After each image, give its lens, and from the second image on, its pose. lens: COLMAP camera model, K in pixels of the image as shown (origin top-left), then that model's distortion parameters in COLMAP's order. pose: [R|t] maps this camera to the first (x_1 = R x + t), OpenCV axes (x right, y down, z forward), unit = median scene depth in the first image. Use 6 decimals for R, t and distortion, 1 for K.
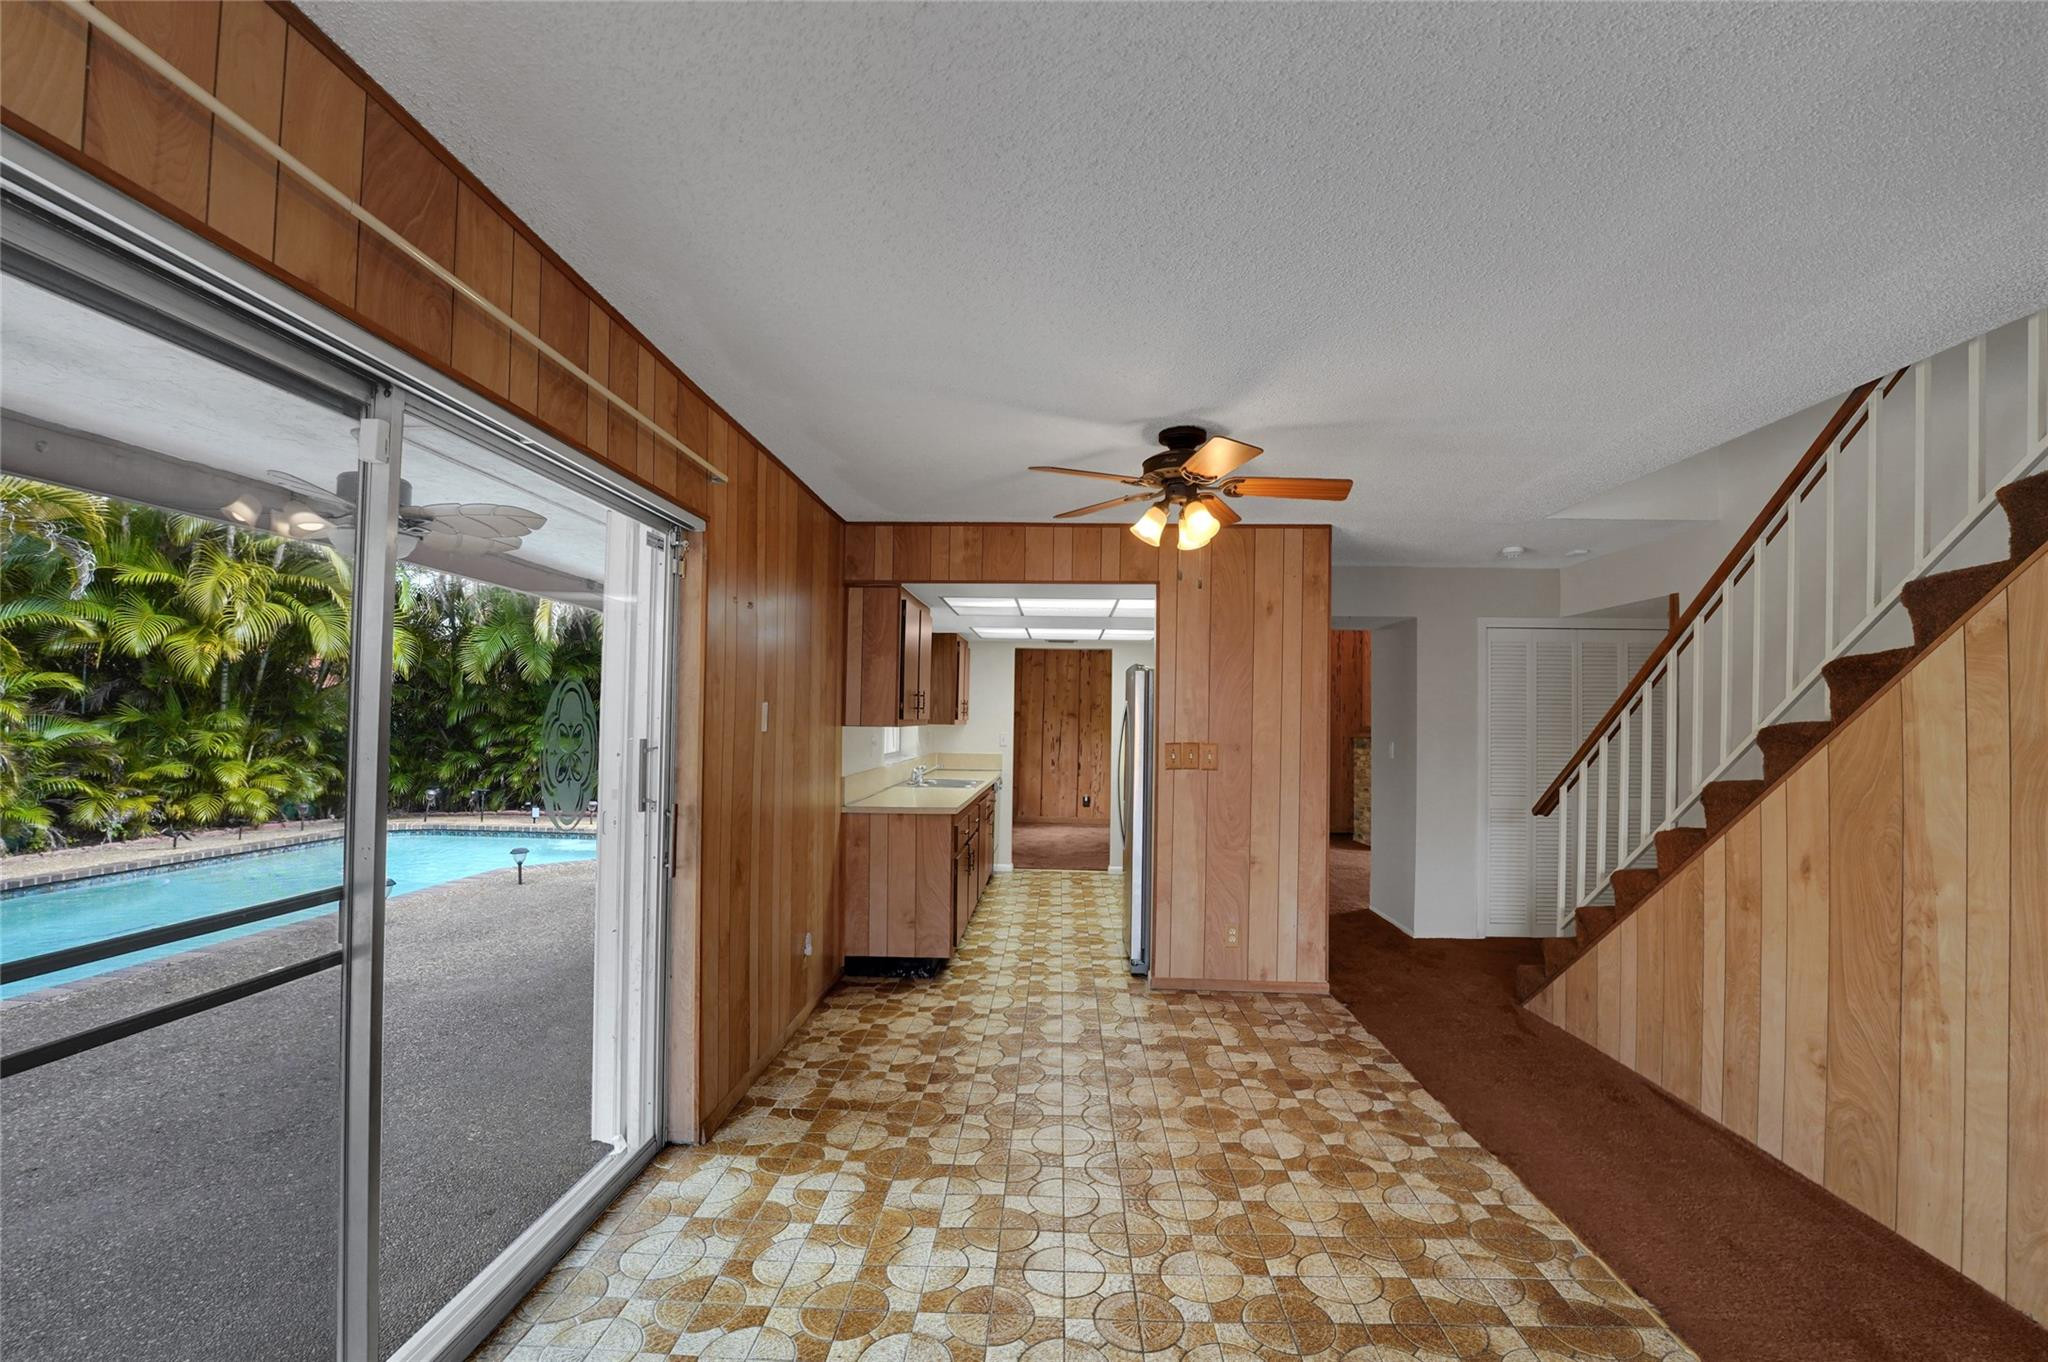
lens RADIAL K [[797.3, 0, 1018.7], [0, 797.3, 693.7], [0, 0, 1]] dist [-0.020712, -0.000277]
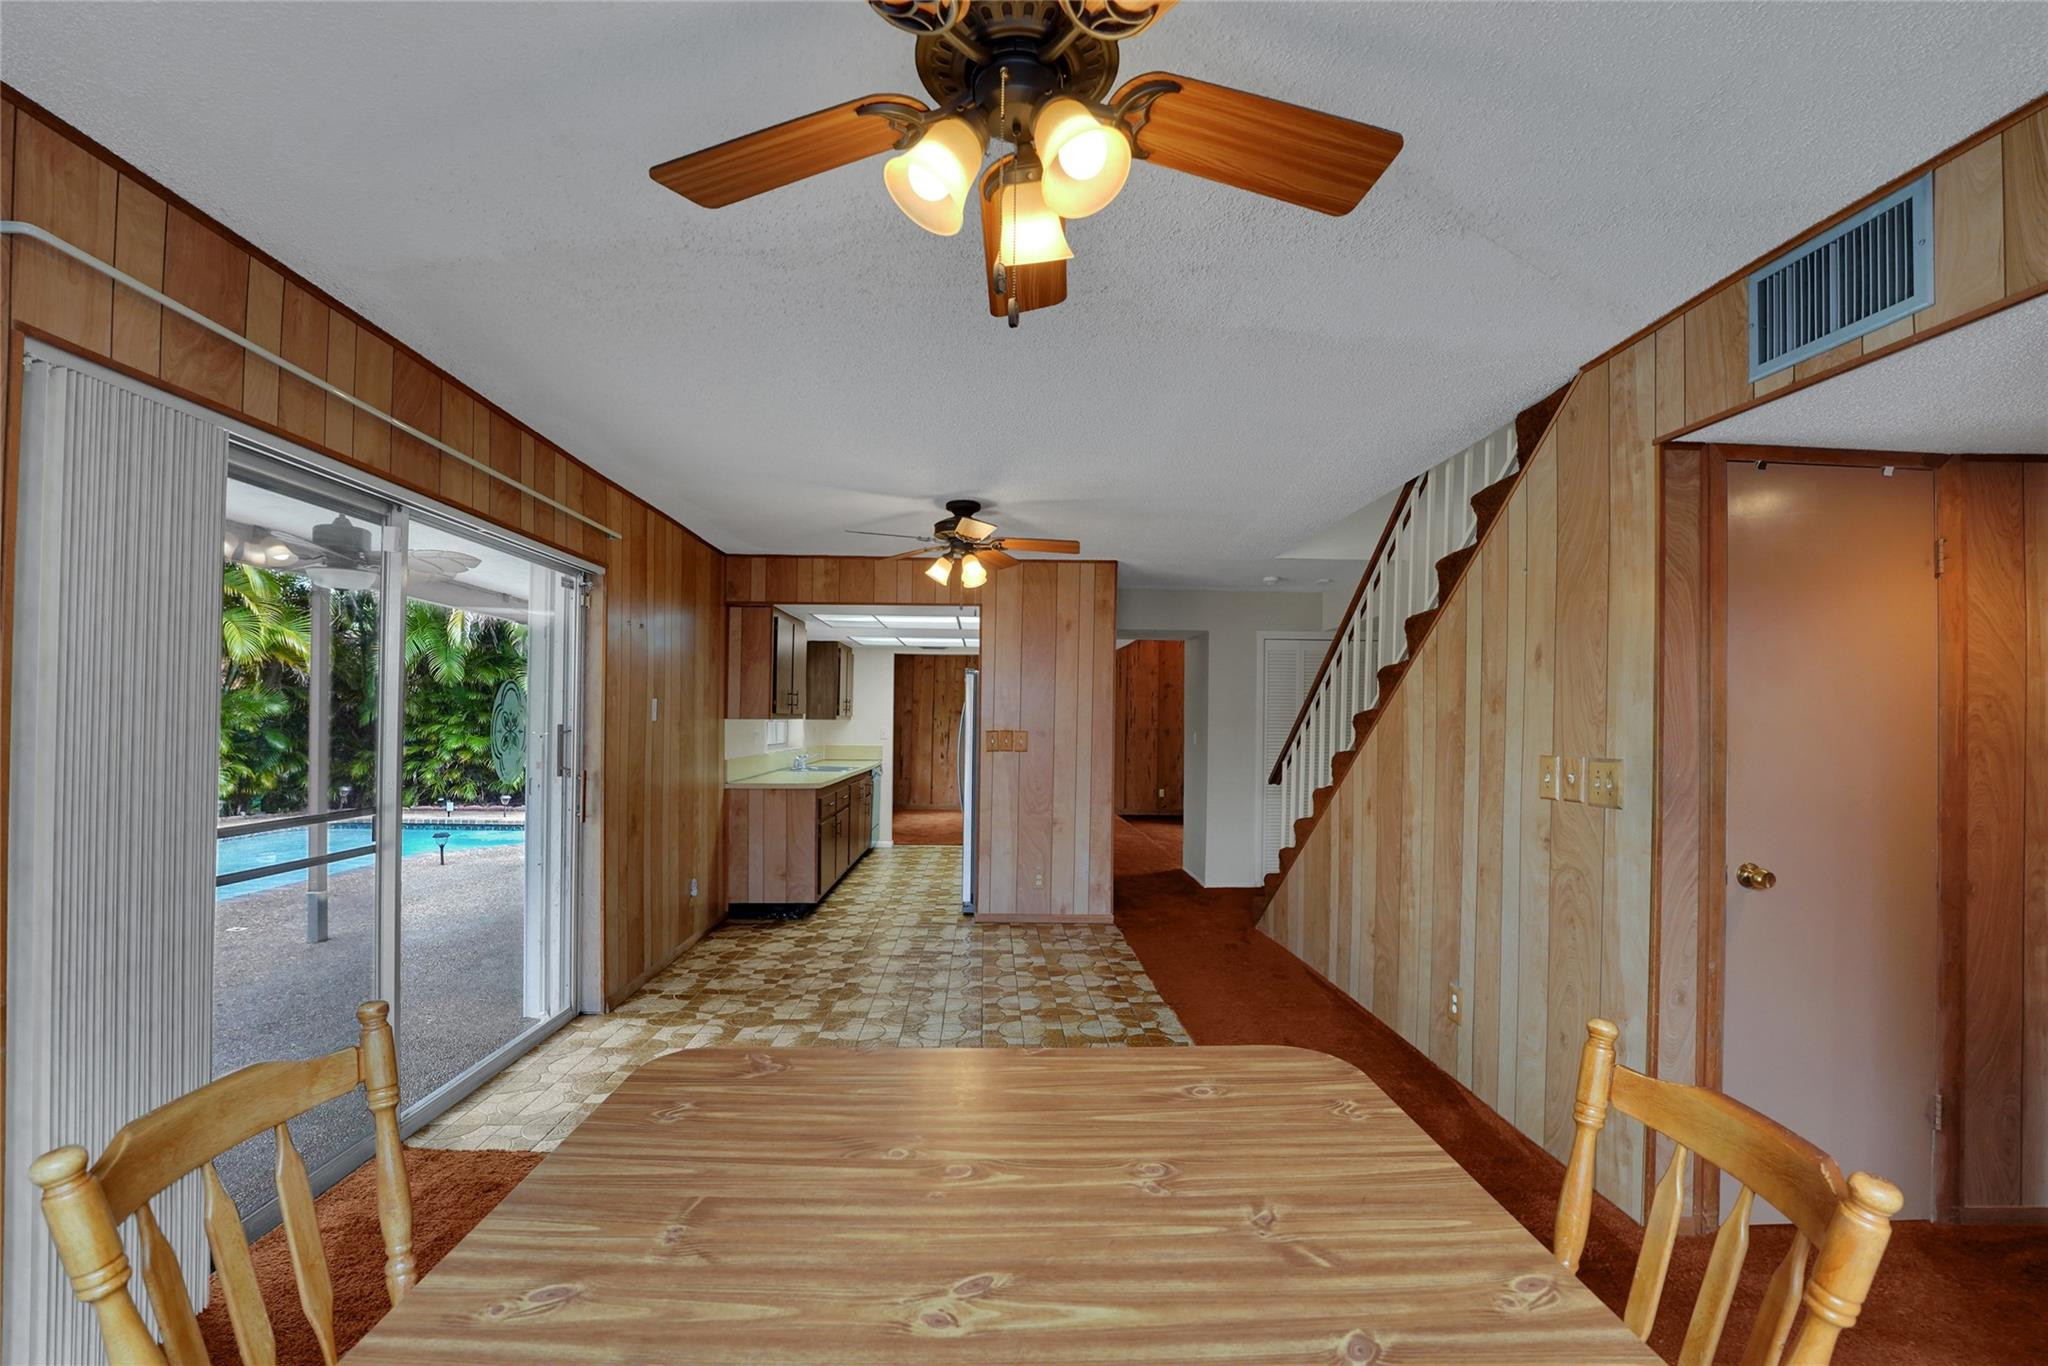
lens RADIAL K [[792.2, 0, 1025.8], [0, 792.2, 705.4], [0, 0, 1]] dist [-0.024018, 0.000099]
pose [[0.994898, -0.003836, 0.100810, 0.145723], [0.002495, 0.999907, 0.013428, 0.005261], [-0.100852, -0.013108, 0.994815, -0.327712]]
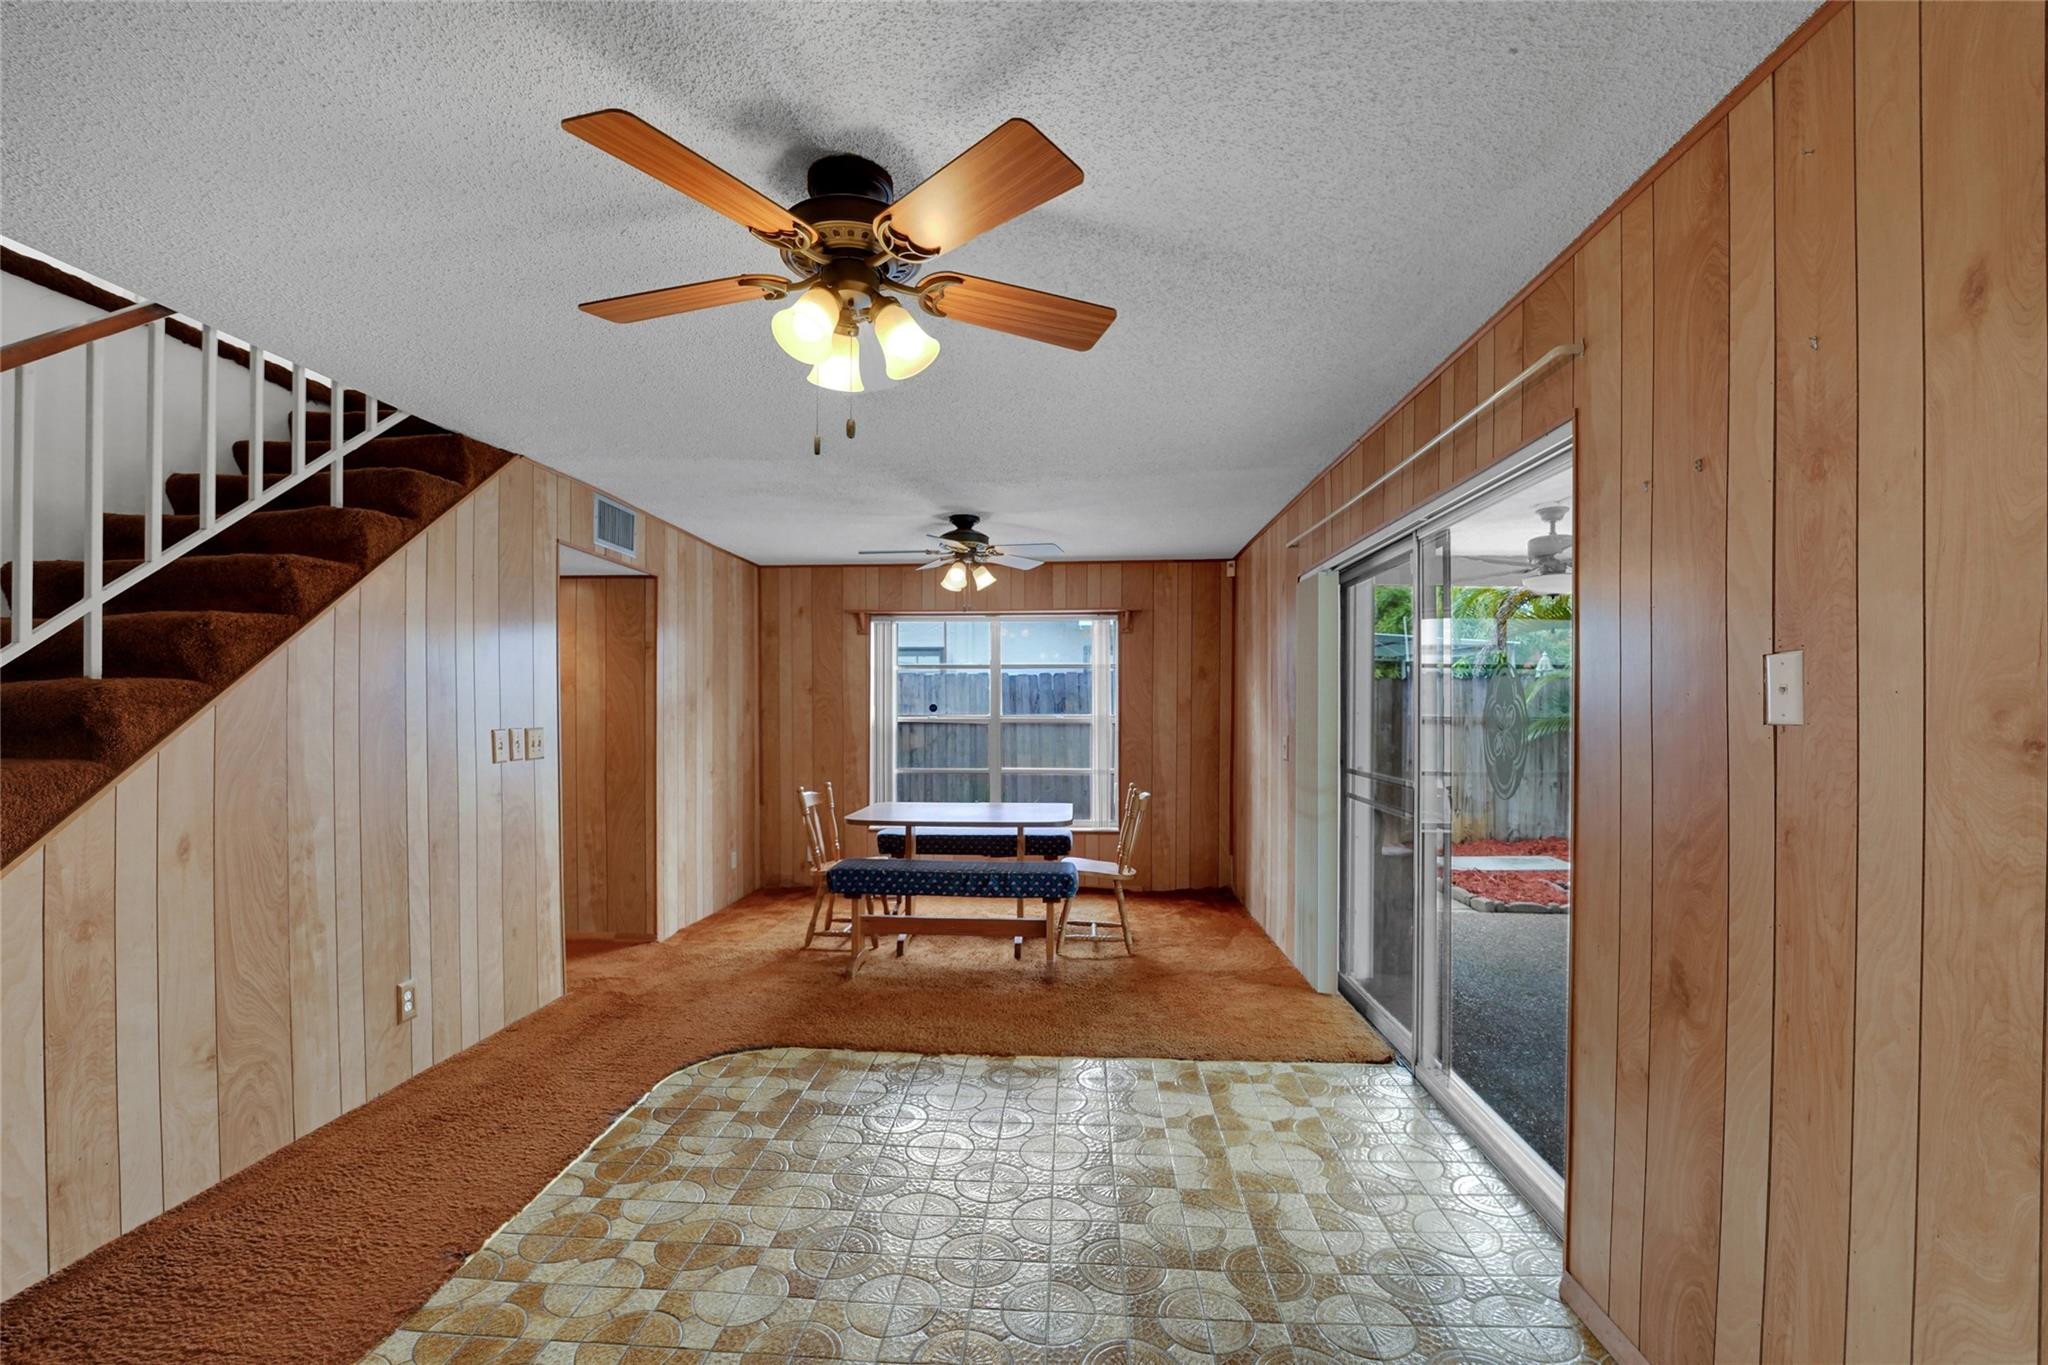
lens RADIAL K [[797.5, 0, 928.0], [0, 797.5, 713.6], [0, 0, 1]] dist [-0.017906, -0.000030]
pose [[-0.991546, -0.019205, 0.128329, 0.061276], [-0.021824, 0.999581, -0.019027, 0.052760], [-0.127910, -0.021667, -0.991549, 1.288678]]
